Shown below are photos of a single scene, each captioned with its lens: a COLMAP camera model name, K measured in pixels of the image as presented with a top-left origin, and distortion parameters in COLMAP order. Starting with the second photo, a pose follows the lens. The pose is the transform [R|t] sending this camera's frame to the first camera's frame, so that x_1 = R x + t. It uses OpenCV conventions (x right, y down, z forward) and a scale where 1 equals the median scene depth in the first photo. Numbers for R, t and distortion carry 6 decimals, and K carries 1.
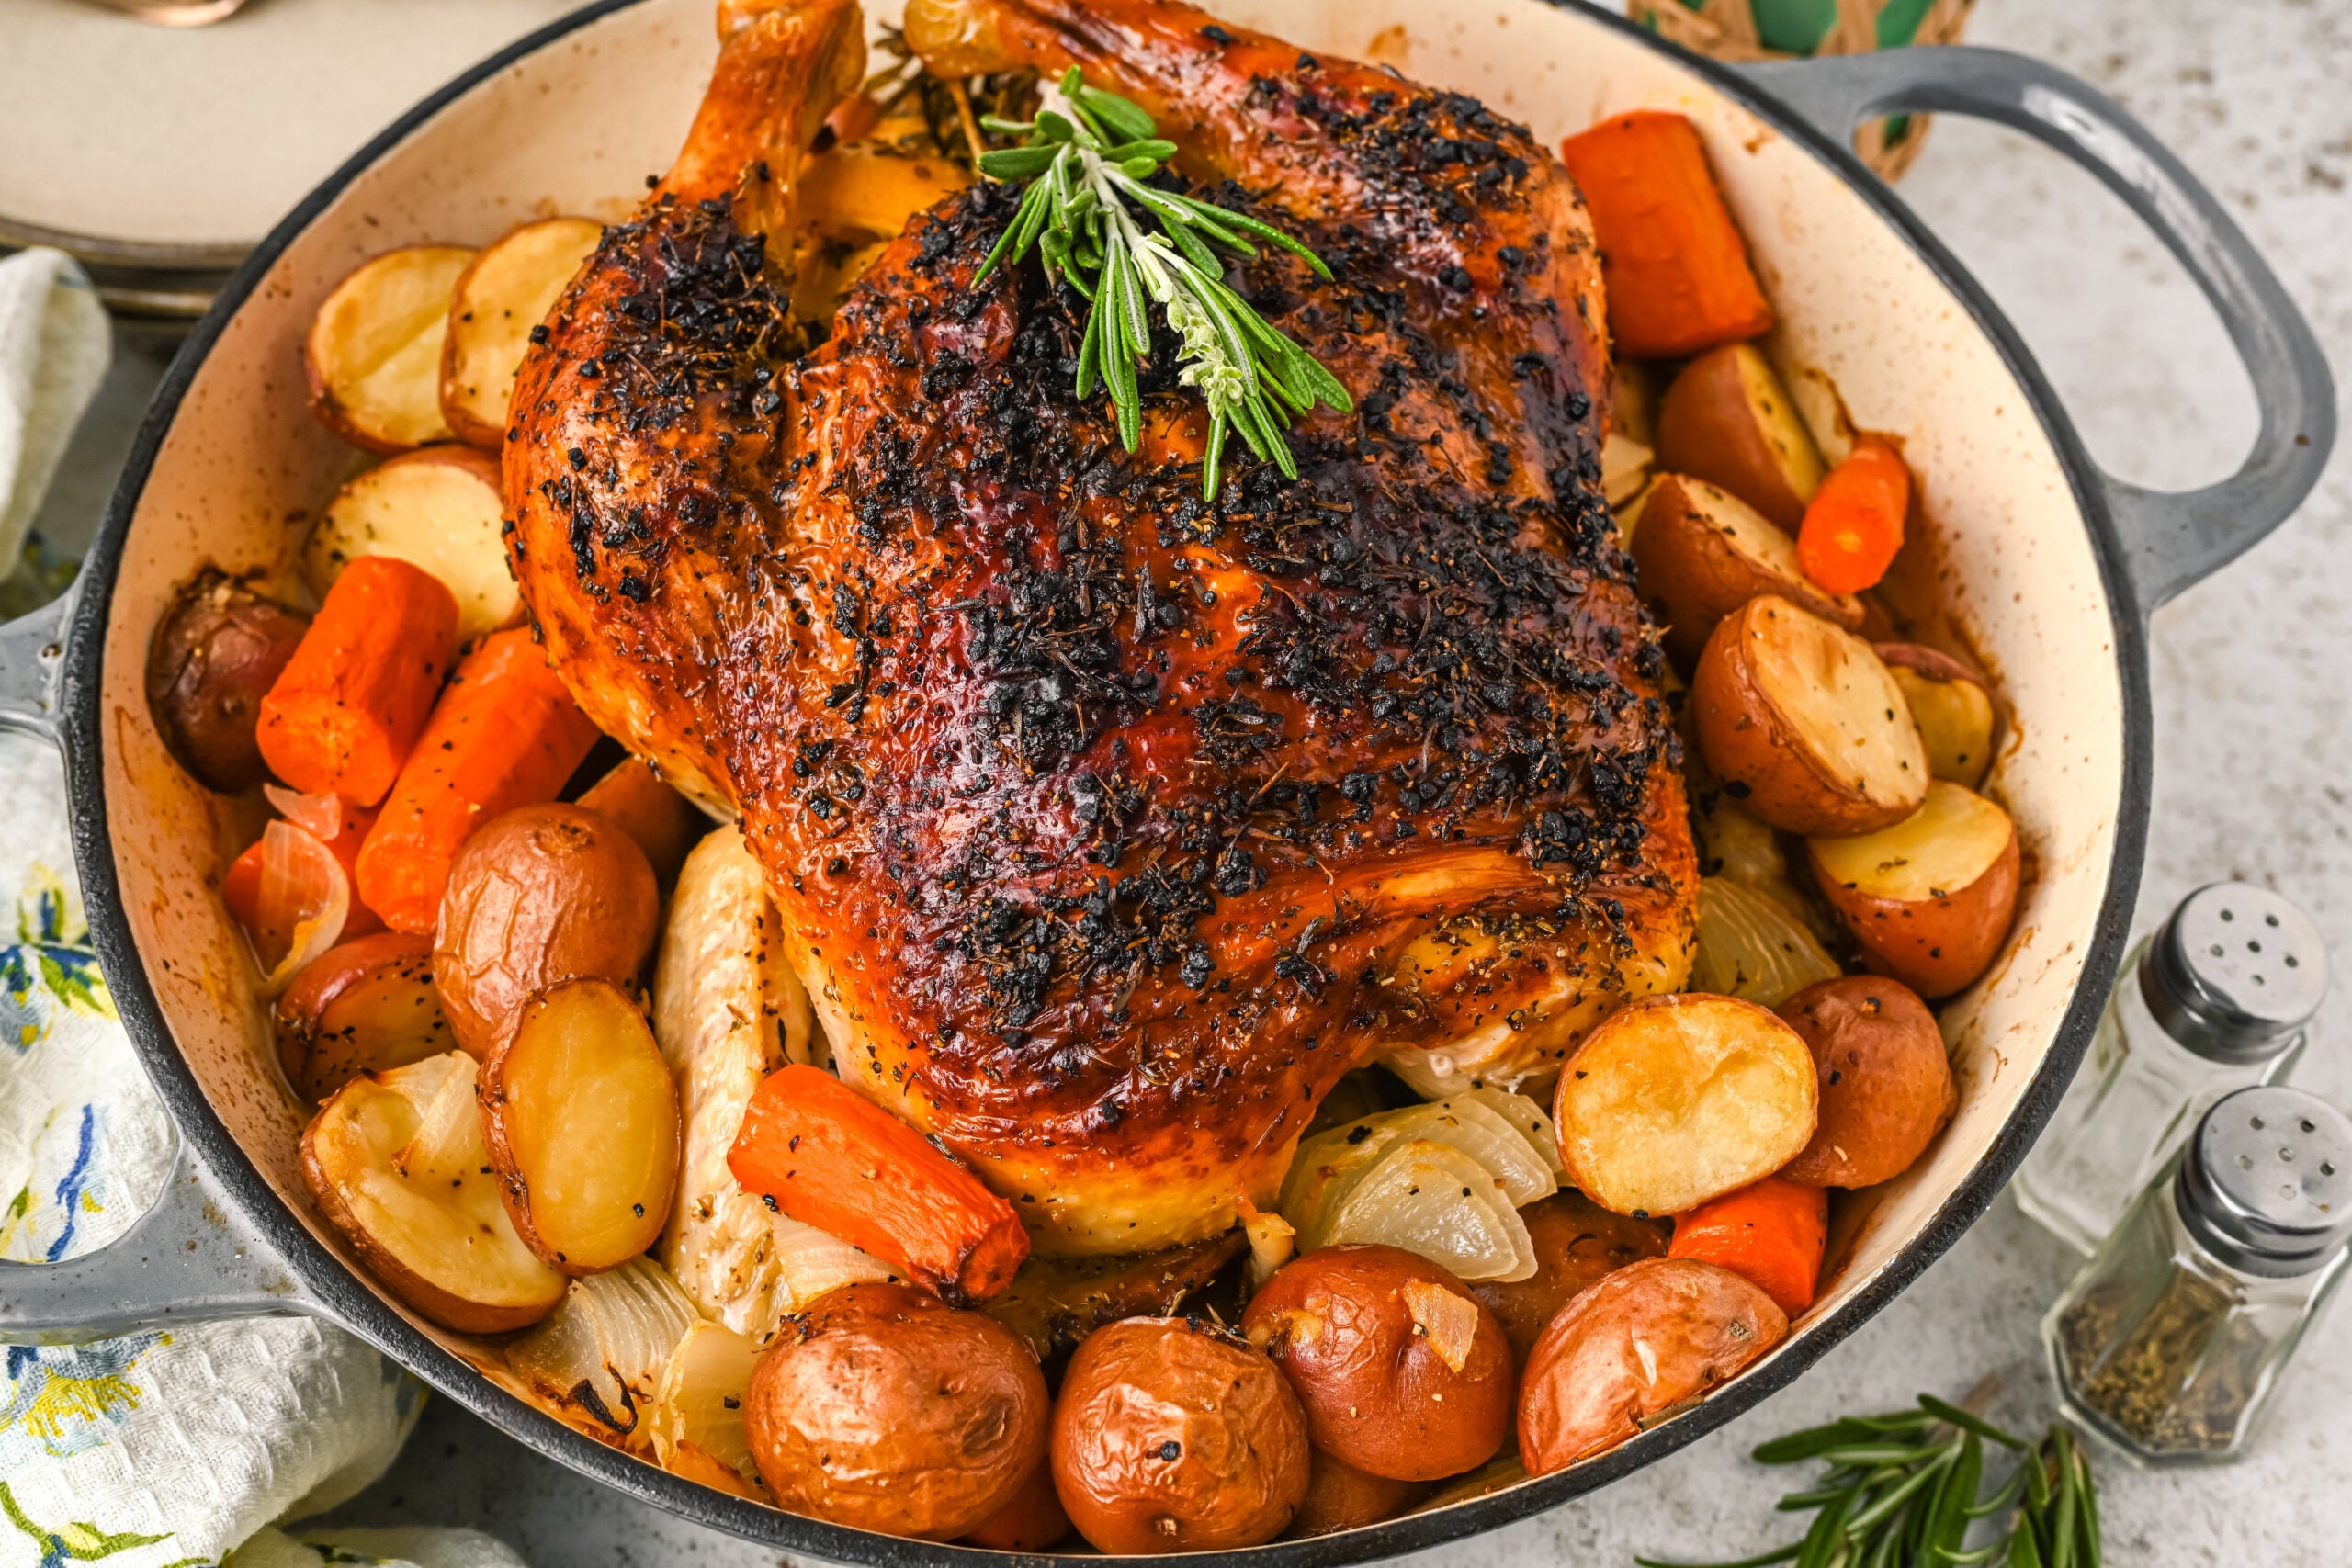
lens RADIAL K [[3097.4, 0, 1176.5], [0, 3097.4, 839.6], [0, 0, 1]] dist [0.011783, -0.582728]
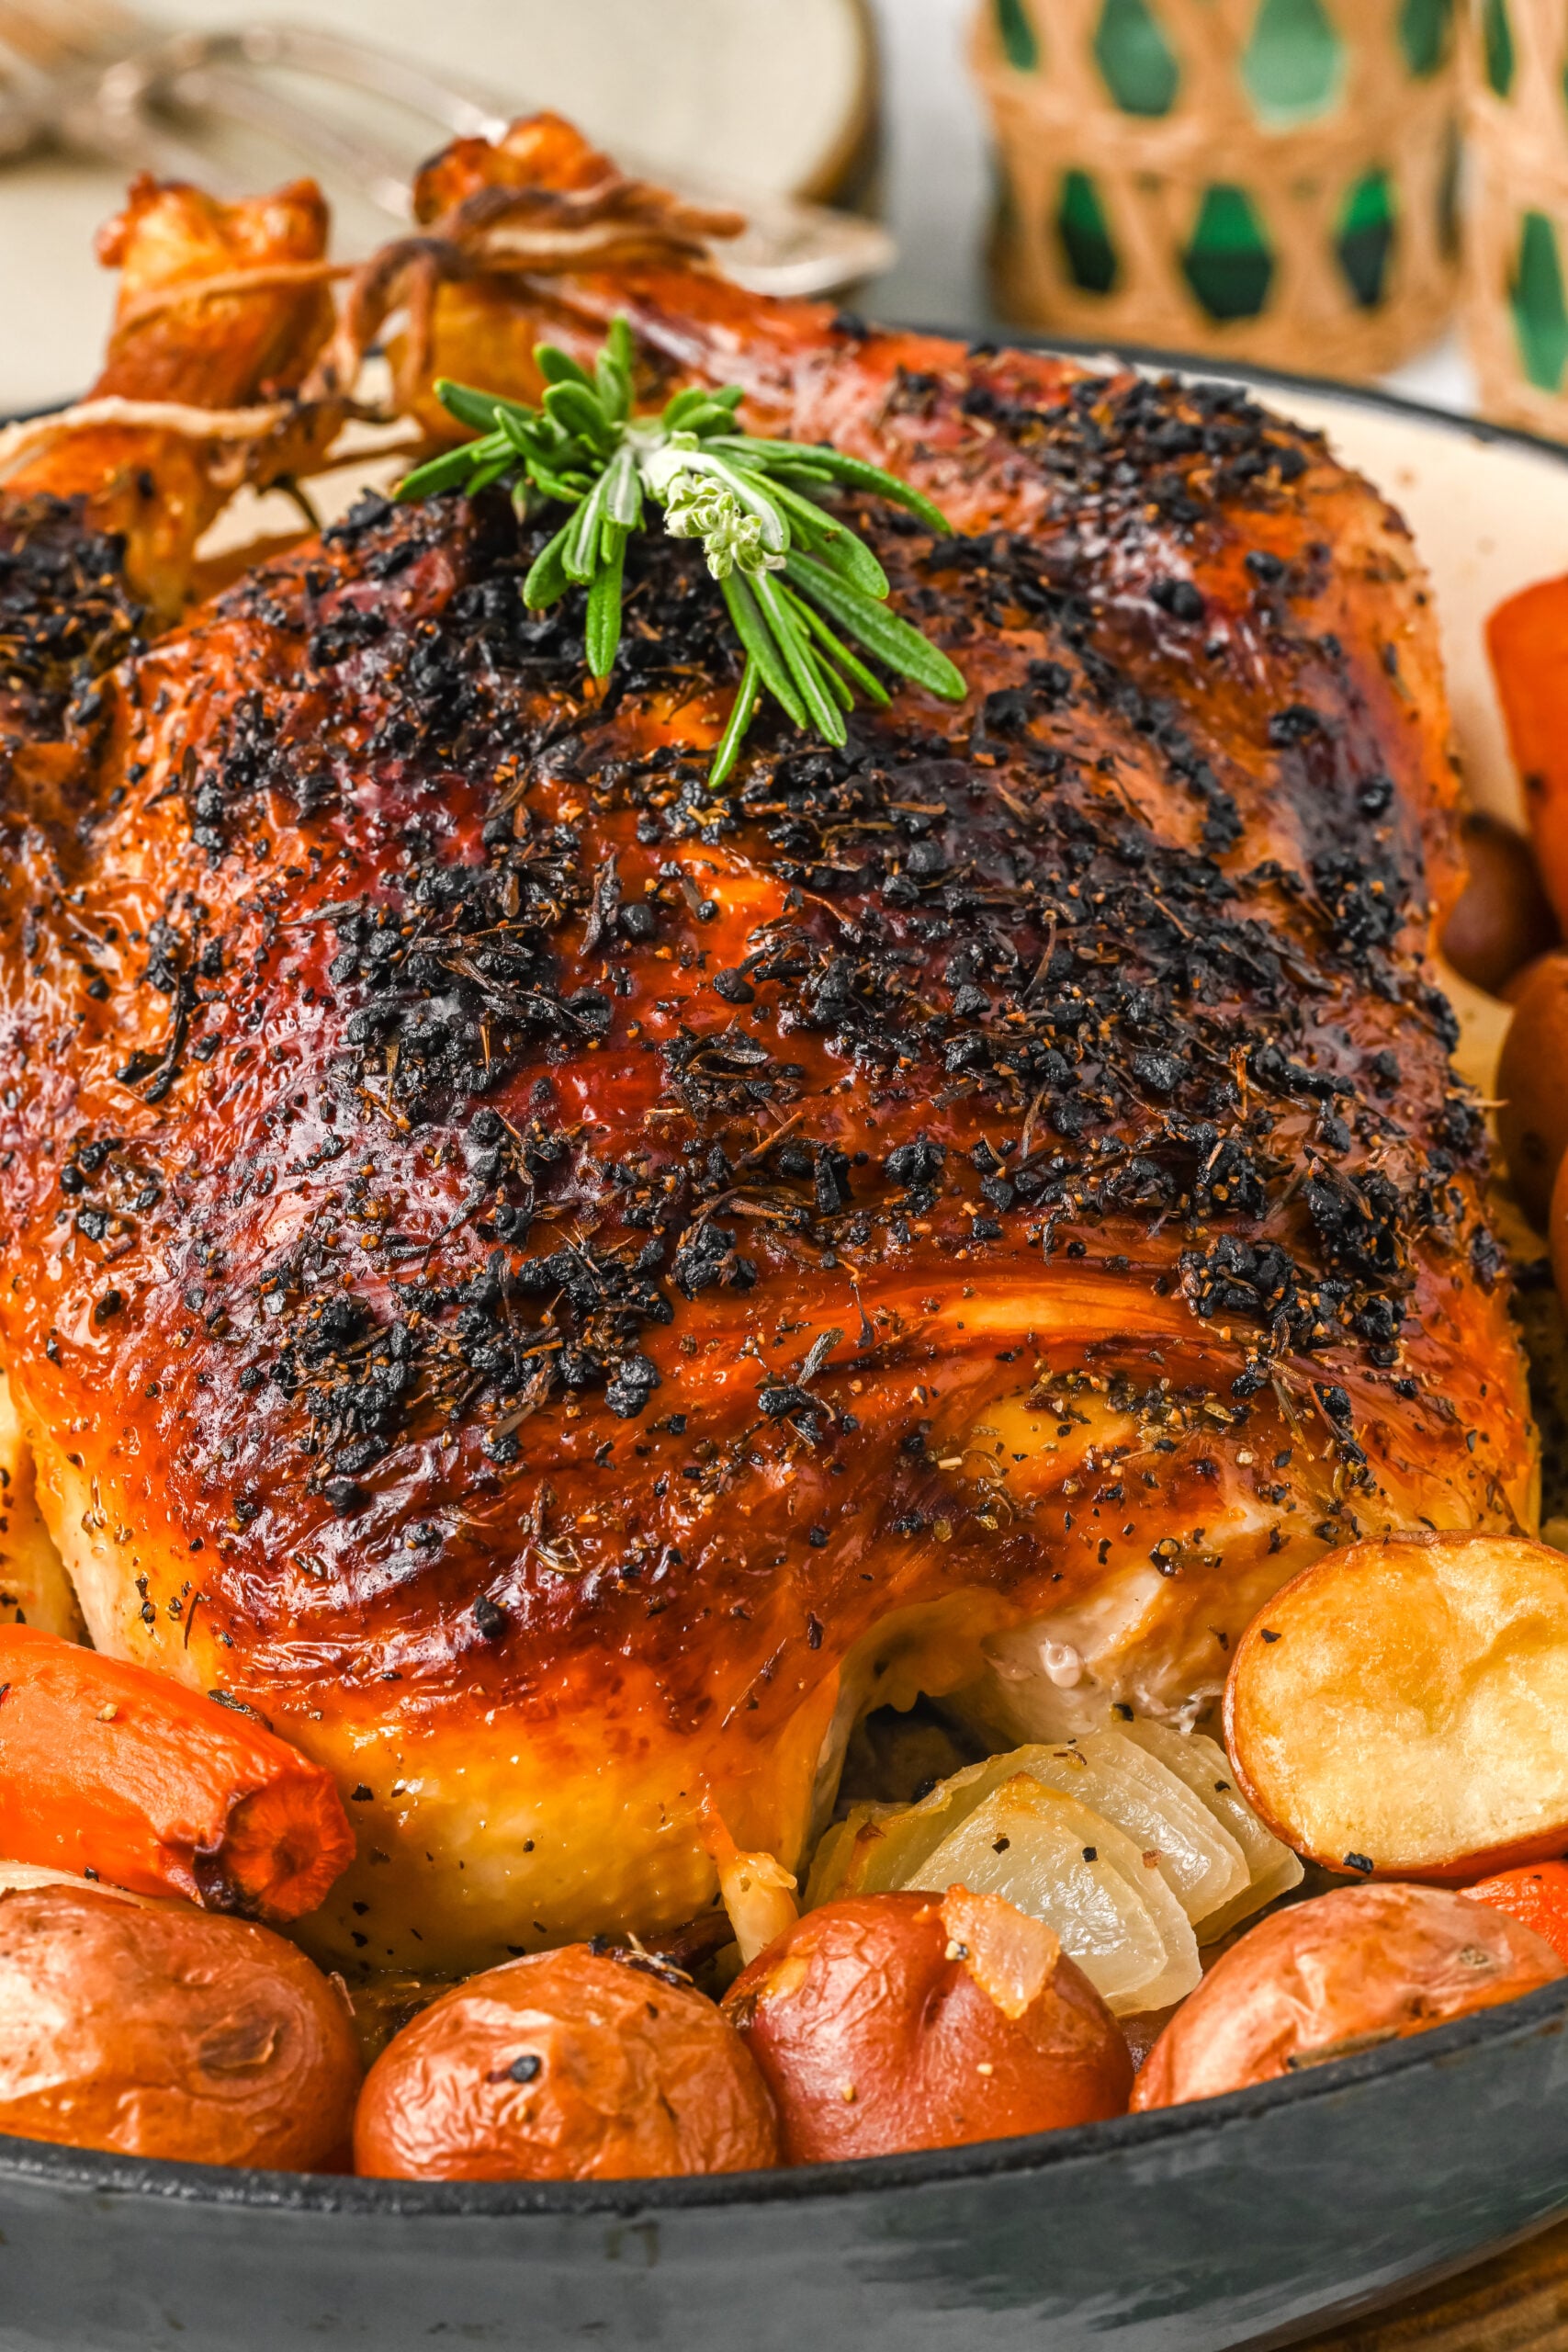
lens RADIAL K [[7339.0, 0, 784.0], [0, 7339.0, 1176.0], [0, 0, 1]] dist [-0.056771, -0.154238]
pose [[0.992439, 0.009233, -0.122395, 0.213601], [-0.054009, 0.928292, -0.367908, 0.534139], [0.110221, 0.371737, 0.921772, -0.389729]]
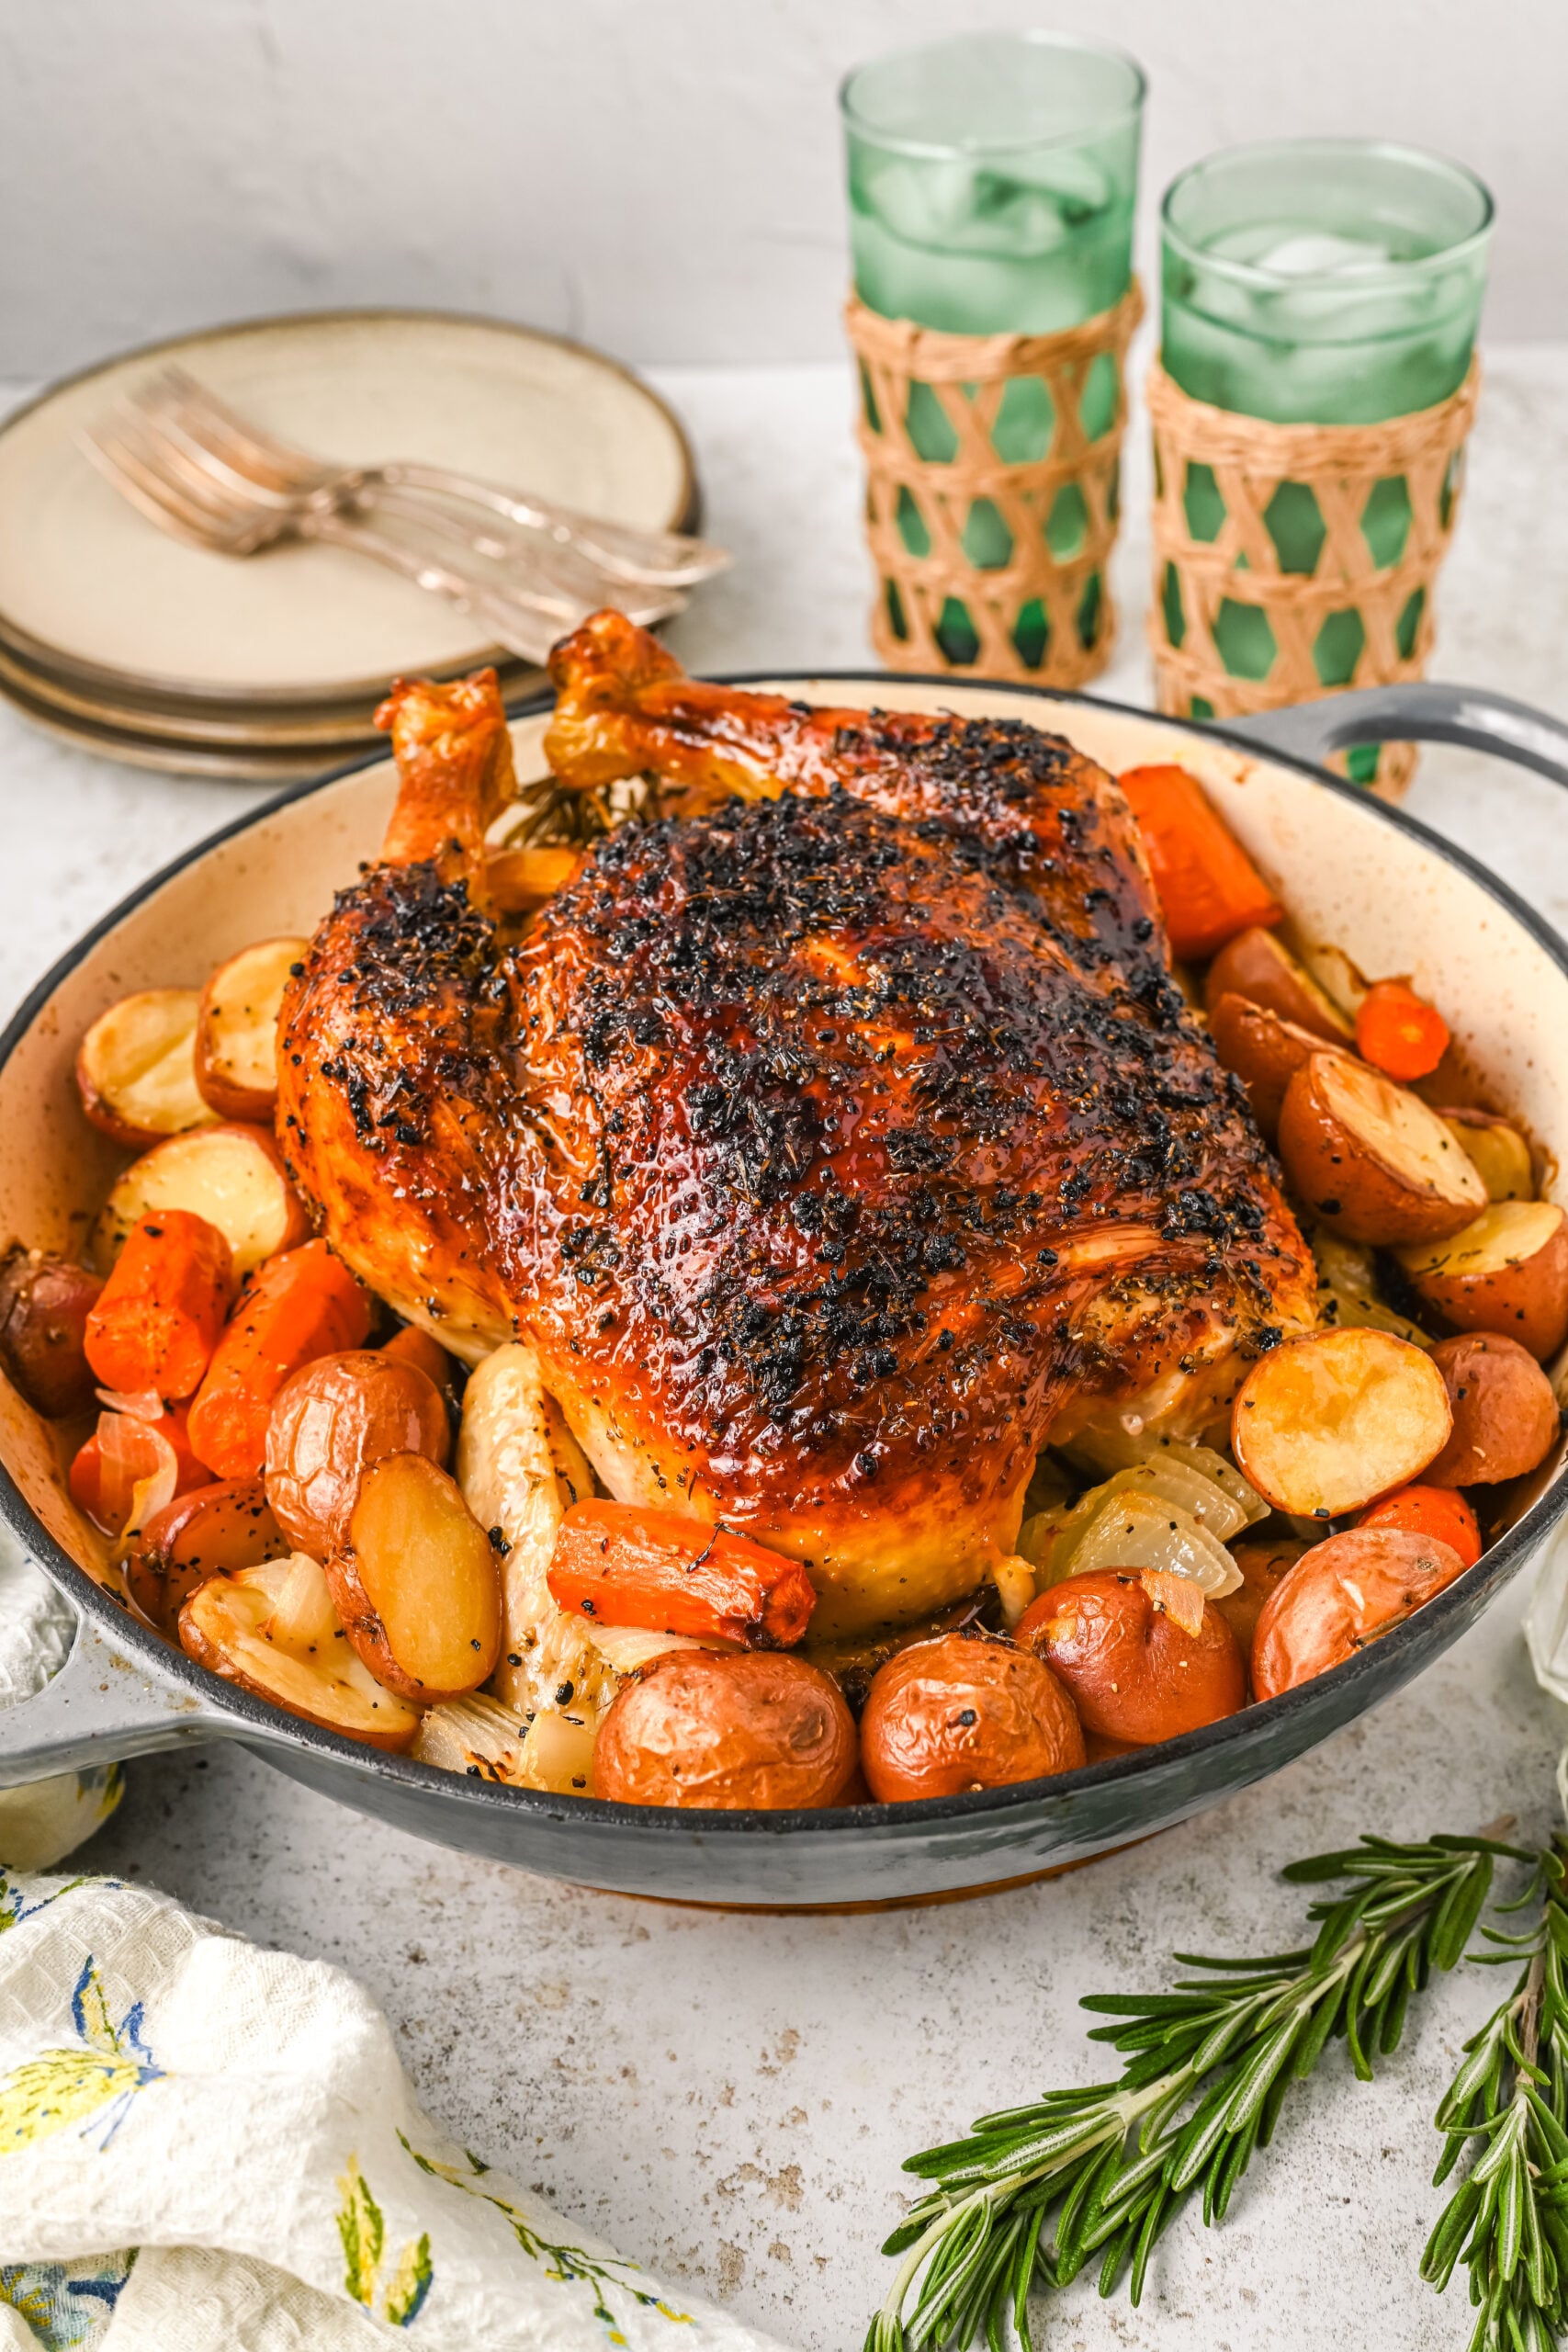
lens RADIAL K [[3097.4, 0, 784.0], [0, 3097.4, 1176.0], [0, 0, 1]] dist [0.011783, -0.582728]
pose [[0.988816, -0.141626, 0.046745, -0.090219], [0.148957, 0.953384, -0.262434, 0.280385], [-0.007398, 0.266462, 0.963817, -0.167638]]
